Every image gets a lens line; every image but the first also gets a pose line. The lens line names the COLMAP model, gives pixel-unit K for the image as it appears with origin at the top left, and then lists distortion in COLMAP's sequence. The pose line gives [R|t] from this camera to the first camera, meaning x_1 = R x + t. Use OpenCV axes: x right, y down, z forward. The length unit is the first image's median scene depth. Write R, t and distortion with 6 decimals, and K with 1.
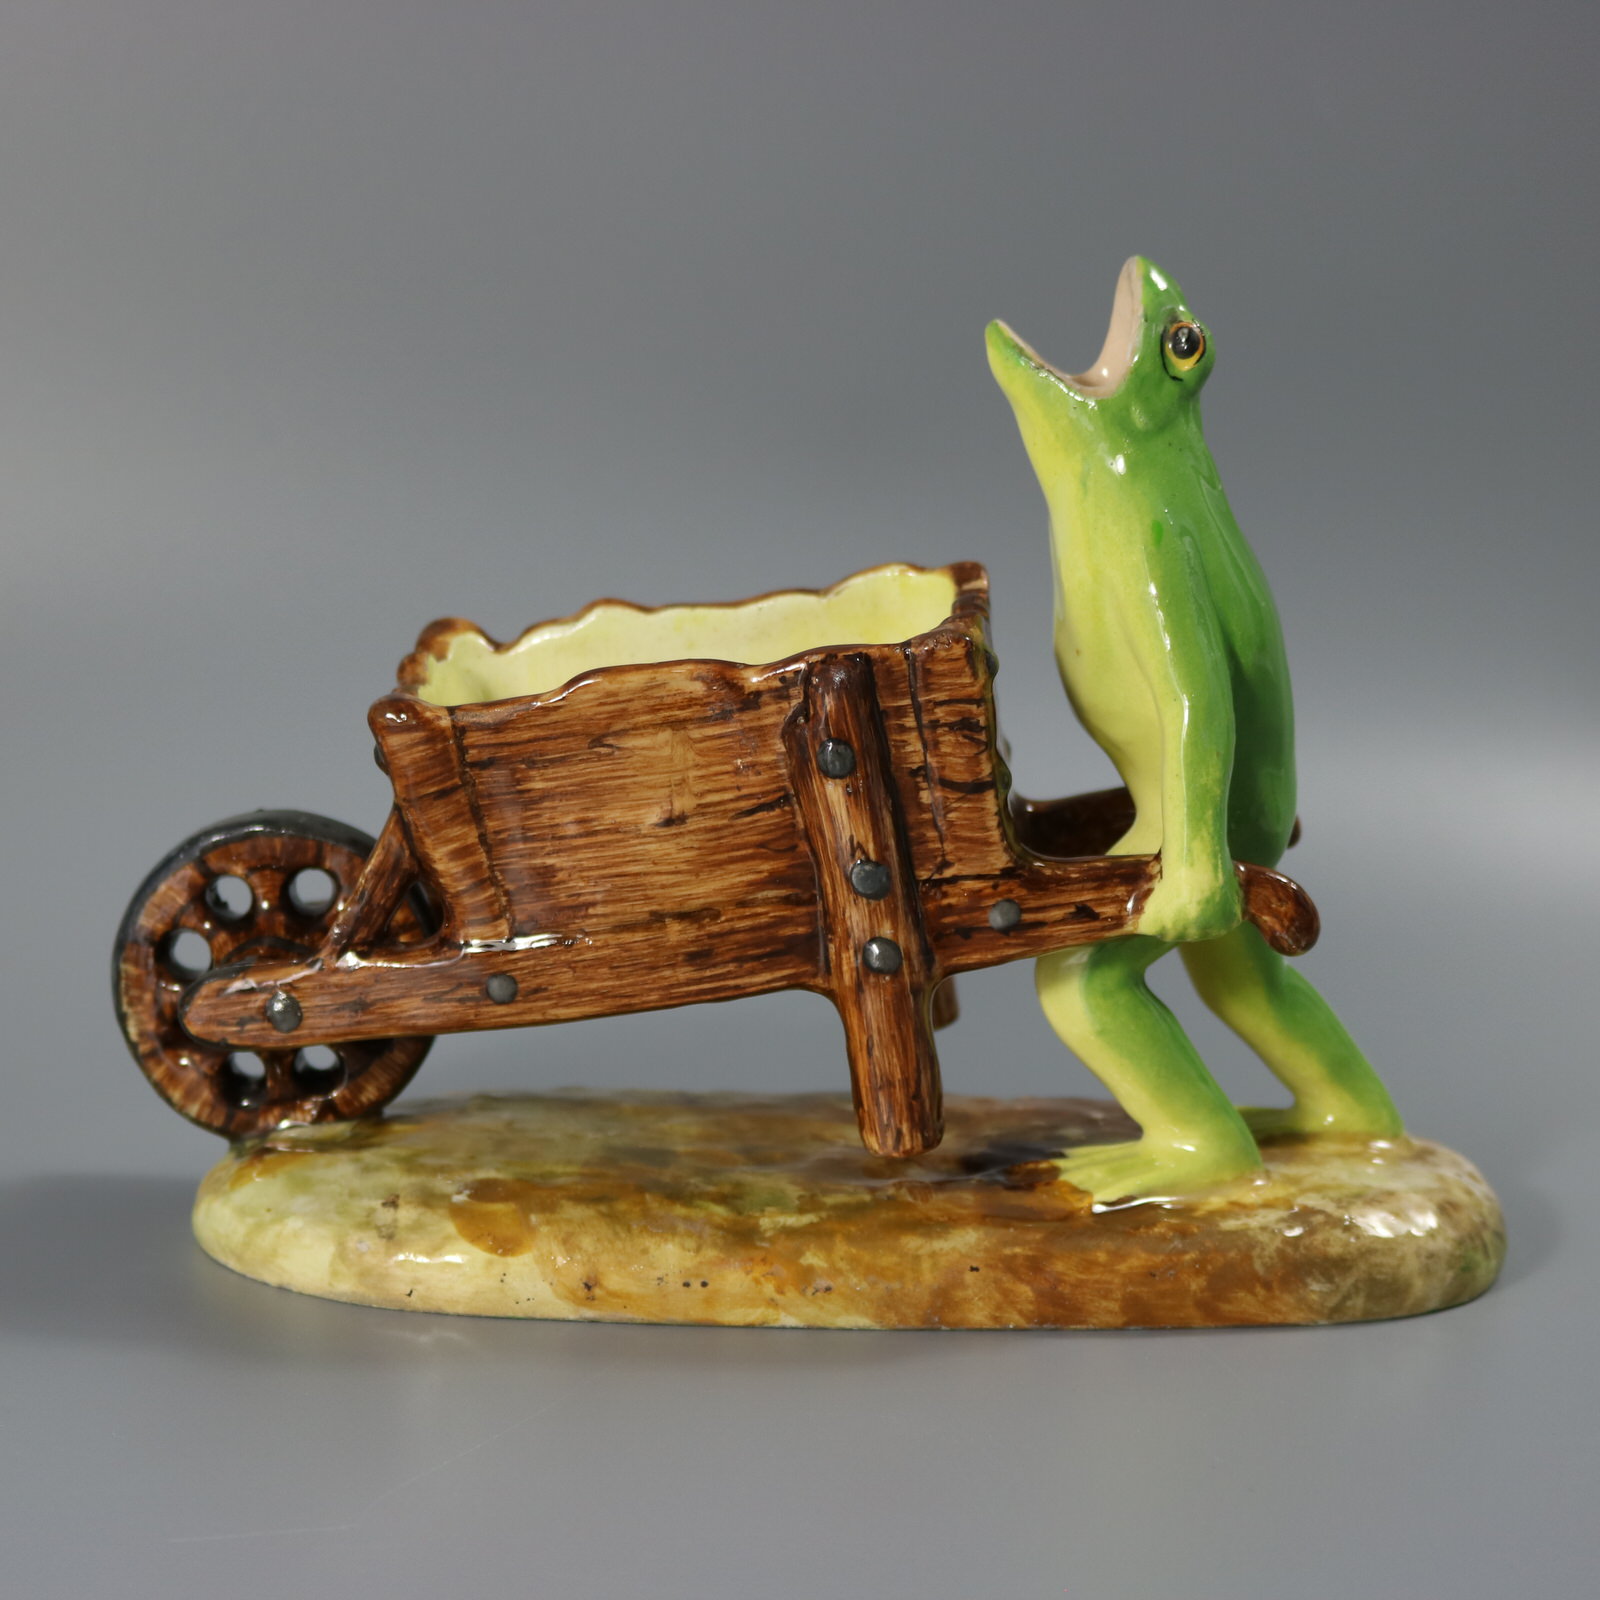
lens RADIAL K [[4032.2, 0, 799.3], [0, 4032.2, 801.0], [0, 0, 1]] dist [-0.051746, 0.000000]
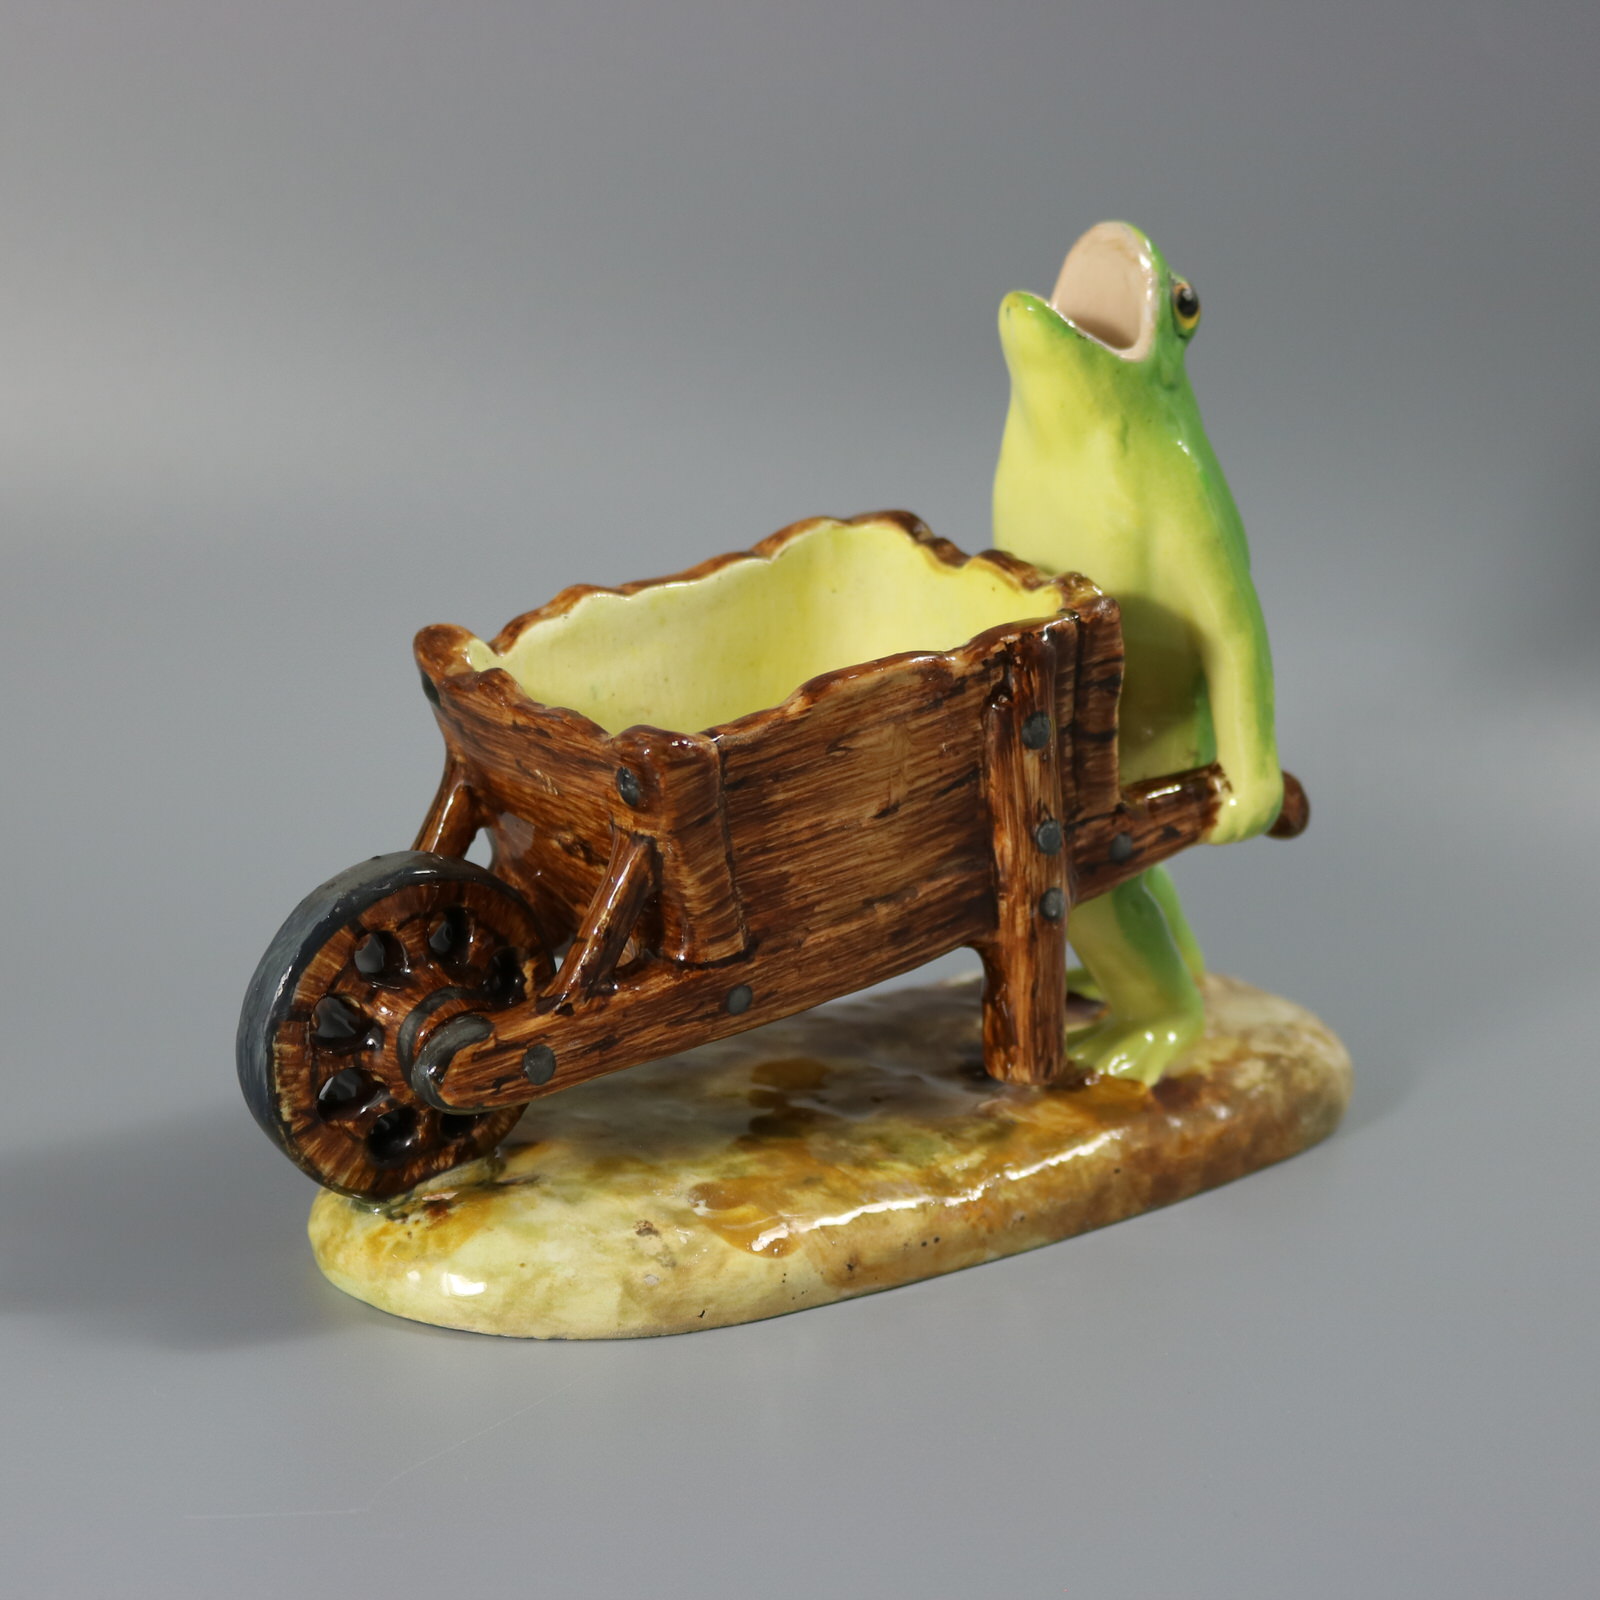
lens RADIAL K [[4032.2, 0, 799.5], [0, 4032.2, 798.8], [0, 0, 1]] dist [-0.051746, 0.000000]
pose [[0.780705, -0.156637, 0.604951, -0.669281], [0.094537, 0.986538, 0.133438, -0.137203], [-0.617708, -0.046985, 0.785003, 0.203131]]
